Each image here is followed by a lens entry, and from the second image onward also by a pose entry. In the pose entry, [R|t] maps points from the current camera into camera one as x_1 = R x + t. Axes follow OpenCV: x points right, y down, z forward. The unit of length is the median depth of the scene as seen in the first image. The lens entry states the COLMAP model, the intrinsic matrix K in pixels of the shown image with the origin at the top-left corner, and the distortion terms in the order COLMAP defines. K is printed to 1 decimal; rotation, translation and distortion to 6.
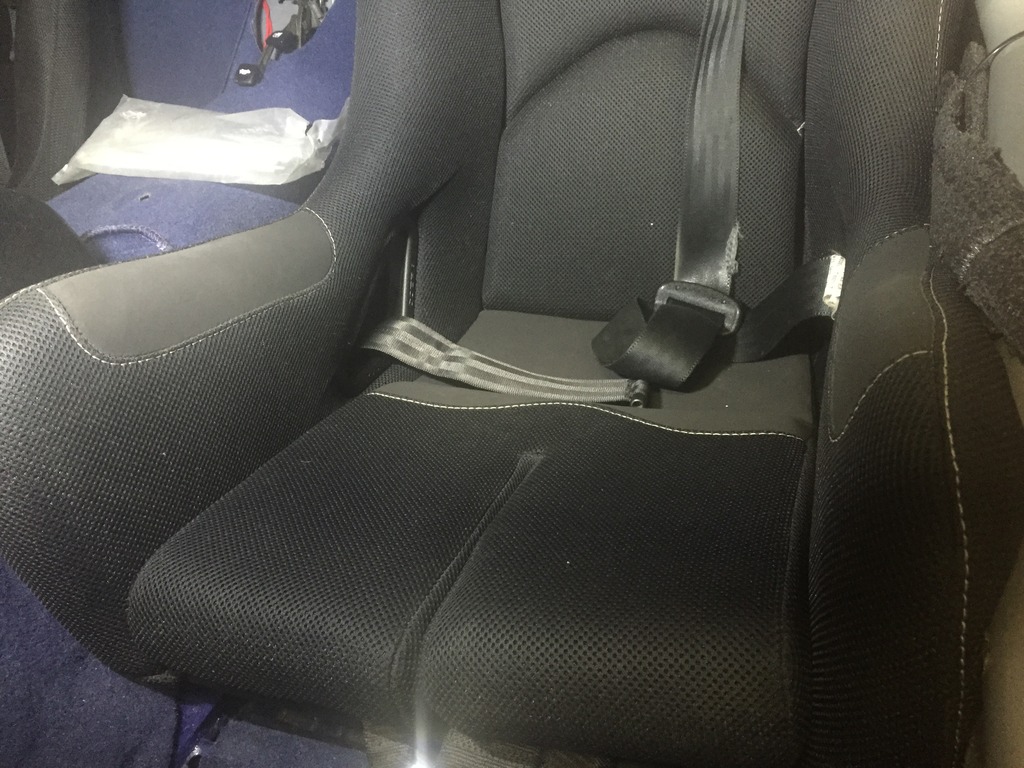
lens RADIAL K [[863.8, 0, 512.0], [0, 863.8, 384.0], [0, 0, 1]] dist [0.100386, -0.173609]
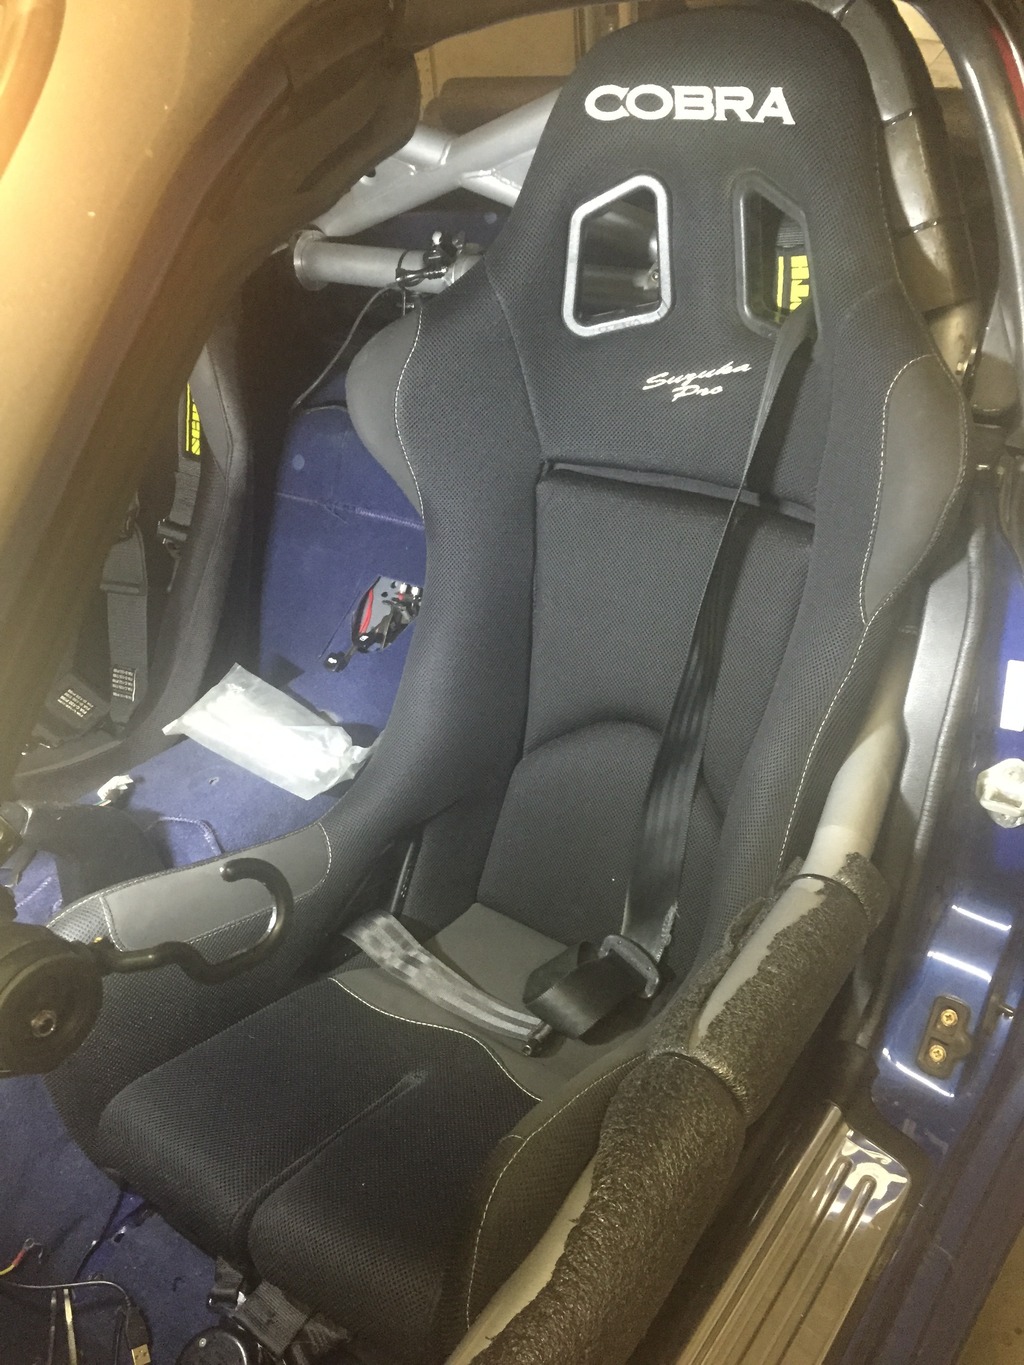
lens RADIAL K [[1151.4, 0, 512.0], [0, 1151.4, 682.5], [0, 0, 1]] dist [0.100386, -0.173609]
pose [[0.953184, 0.202024, -0.225002, 0.344750], [-0.222670, 0.972360, -0.070245, -0.318959], [0.204592, 0.117057, 0.971823, -0.572877]]
